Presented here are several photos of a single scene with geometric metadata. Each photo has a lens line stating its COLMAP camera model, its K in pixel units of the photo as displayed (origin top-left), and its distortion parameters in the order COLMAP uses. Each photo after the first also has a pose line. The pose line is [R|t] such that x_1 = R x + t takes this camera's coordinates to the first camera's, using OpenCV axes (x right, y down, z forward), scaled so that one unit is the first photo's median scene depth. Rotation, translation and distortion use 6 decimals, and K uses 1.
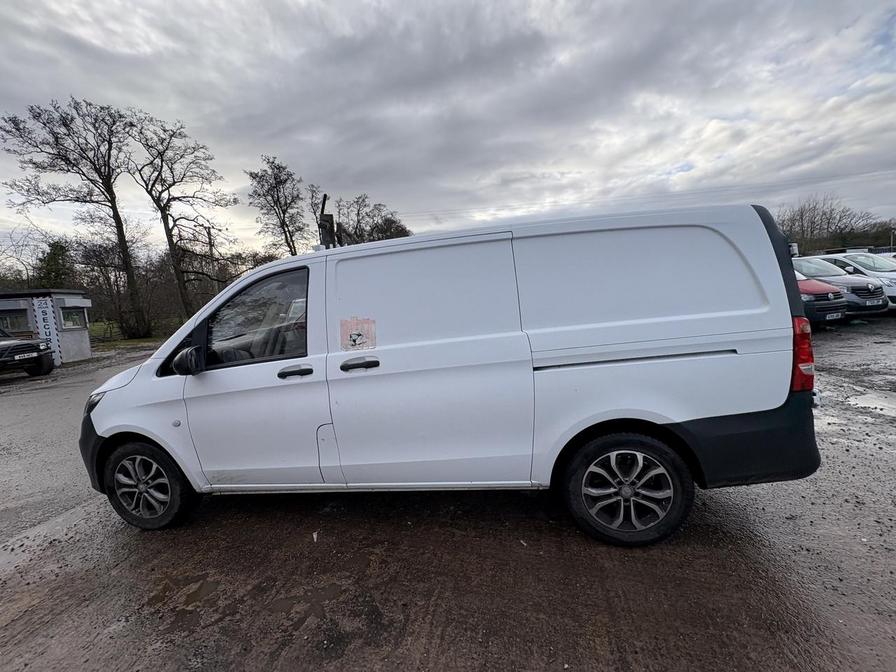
lens RADIAL K [[354.7, 0, 445.3], [0, 354.7, 333.4], [0, 0, 1]] dist [0.001270, -0.000369]
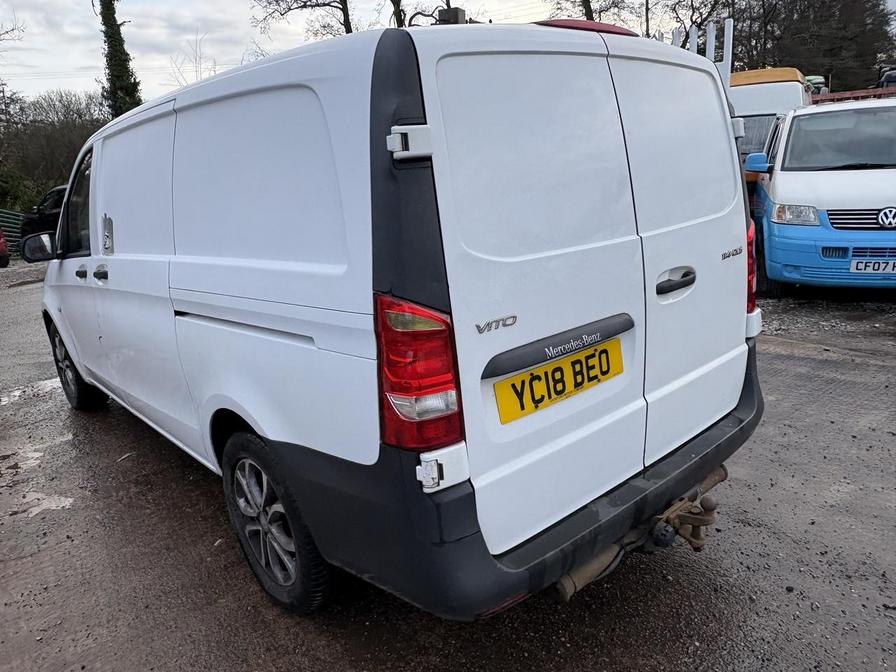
lens RADIAL K [[638.8, 0, 448.5], [0, 638.8, 342.7], [0, 0, 1]] dist [-0.004801, 0.003793]
pose [[0.772022, 0.193202, -0.605520, 1.409162], [-0.054778, 0.969362, 0.239451, -0.167713], [0.633231, -0.151693, 0.758952, 0.378033]]
